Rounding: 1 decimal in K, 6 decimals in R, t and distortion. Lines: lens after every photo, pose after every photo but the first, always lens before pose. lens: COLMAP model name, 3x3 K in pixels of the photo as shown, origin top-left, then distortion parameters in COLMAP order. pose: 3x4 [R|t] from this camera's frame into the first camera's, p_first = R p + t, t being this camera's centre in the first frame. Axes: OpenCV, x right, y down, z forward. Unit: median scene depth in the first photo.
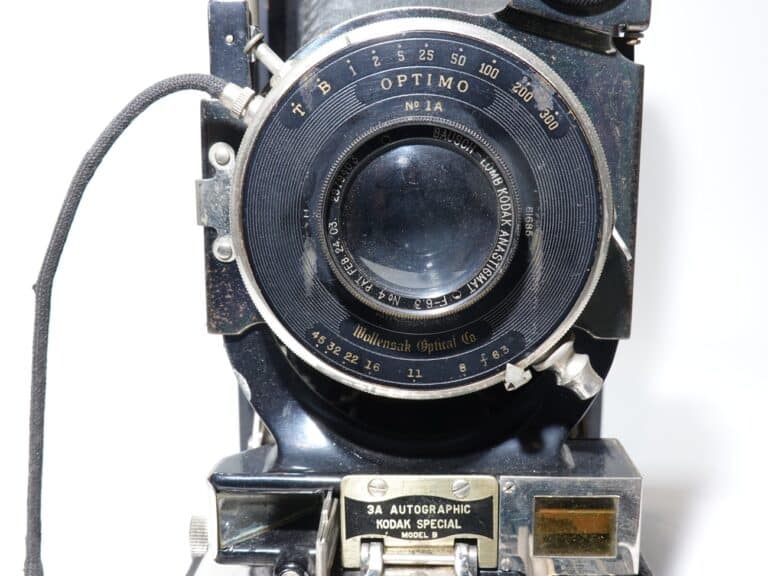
lens RADIAL K [[889.6, 0, 384.0], [0, 889.6, 288.0], [0, 0, 1]] dist [-0.026334, -0.036770]
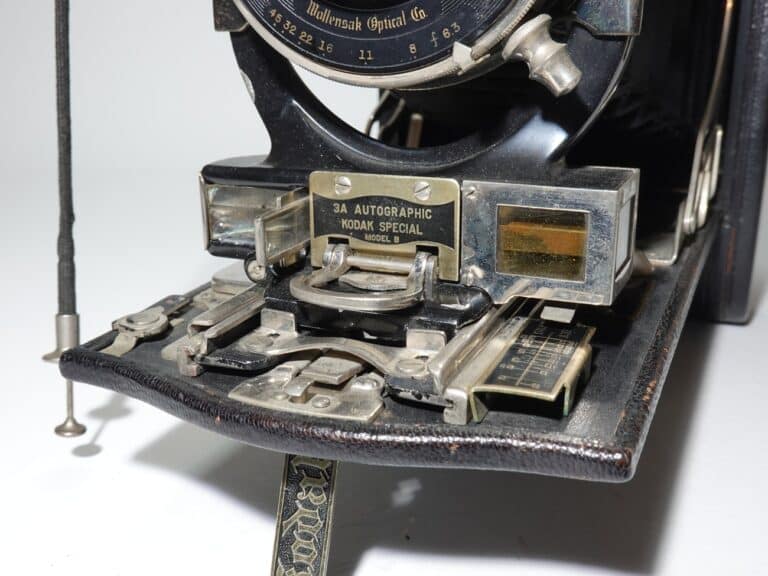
lens RADIAL K [[889.6, 0, 384.0], [0, 889.6, 288.0], [0, 0, 1]] dist [-0.026334, -0.036770]
pose [[0.928803, 0.106035, -0.355079, 0.390986], [-0.055024, 0.987029, 0.150820, 0.186665], [0.366466, -0.120544, 0.922590, 0.106648]]
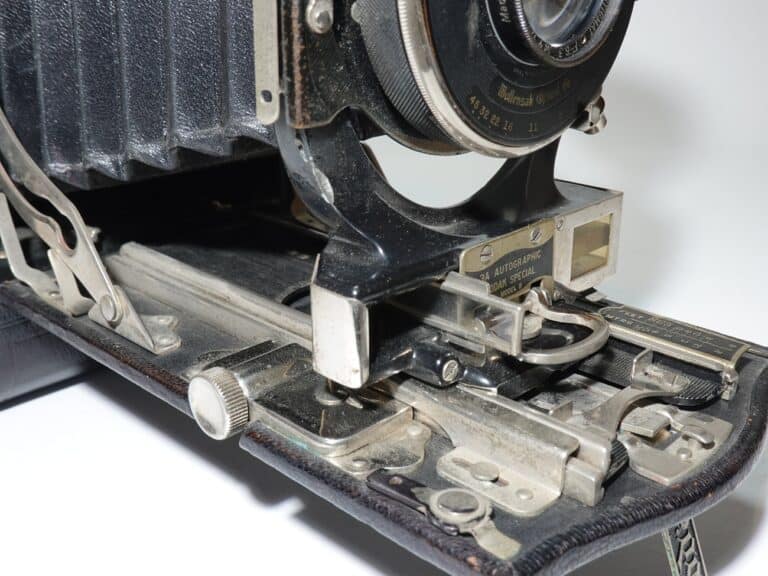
lens RADIAL K [[889.6, 0, 384.0], [0, 889.6, 288.0], [0, 0, 1]] dist [-0.026334, -0.036770]
pose [[0.673008, -0.264433, 0.690750, -0.780494], [0.126493, 0.961297, 0.244760, 0.003173], [-0.728739, -0.077351, 0.680409, 0.404488]]
